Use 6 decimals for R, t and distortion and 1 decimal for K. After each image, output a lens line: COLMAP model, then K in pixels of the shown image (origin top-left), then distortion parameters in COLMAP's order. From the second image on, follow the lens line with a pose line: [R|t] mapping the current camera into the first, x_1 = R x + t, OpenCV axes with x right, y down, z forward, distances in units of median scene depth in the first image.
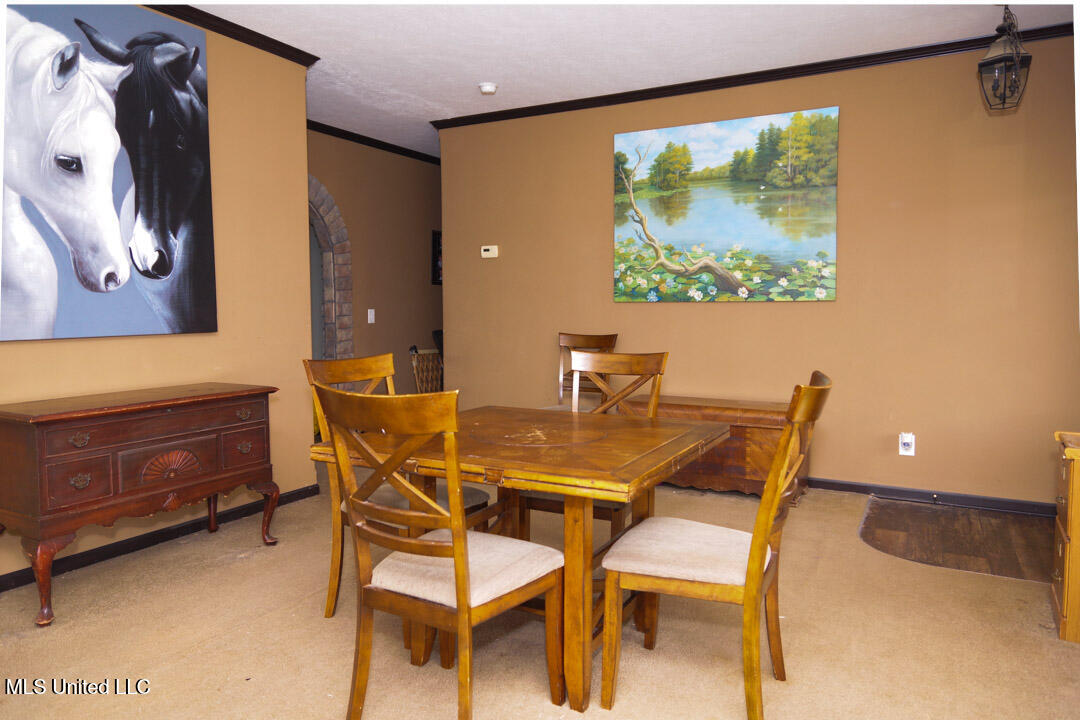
lens RADIAL K [[731.3, 0, 539.0], [0, 731.3, 355.6], [0, 0, 1]] dist [-0.009762, 0.007118]
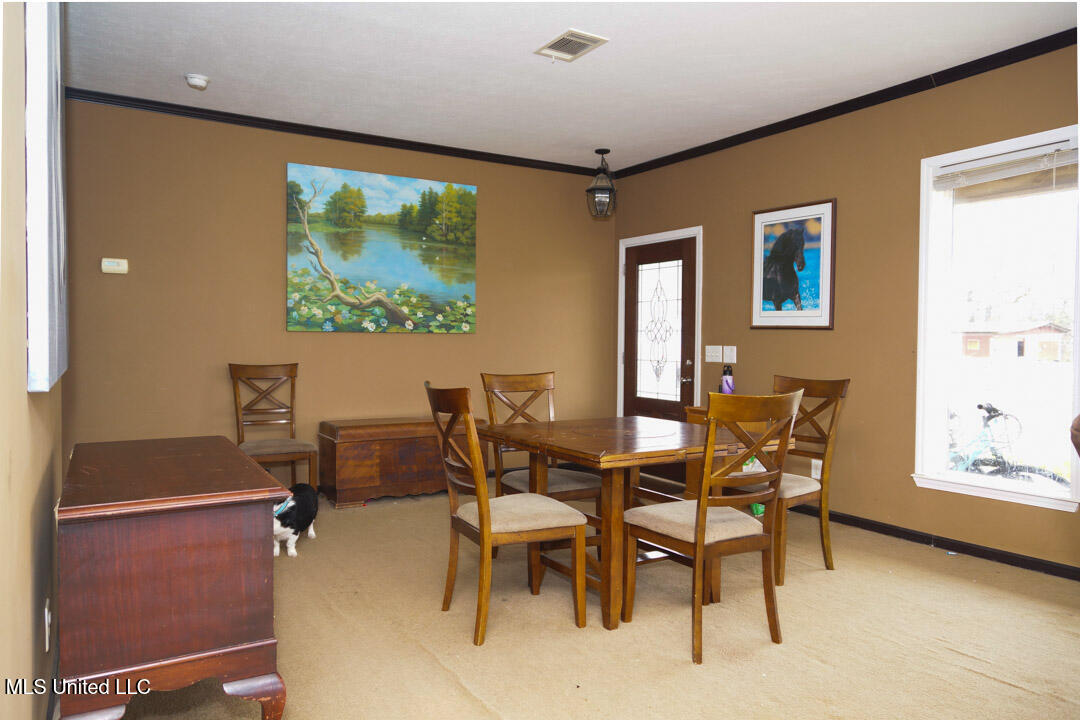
lens RADIAL K [[731.3, 0, 538.9], [0, 731.3, 370.7], [0, 0, 1]] dist [-0.009762, 0.007118]
pose [[0.498076, -0.030745, 0.866588, -0.623273], [0.051658, 0.998648, 0.005740, -0.008872], [-0.865593, 0.041907, 0.498991, 0.232176]]
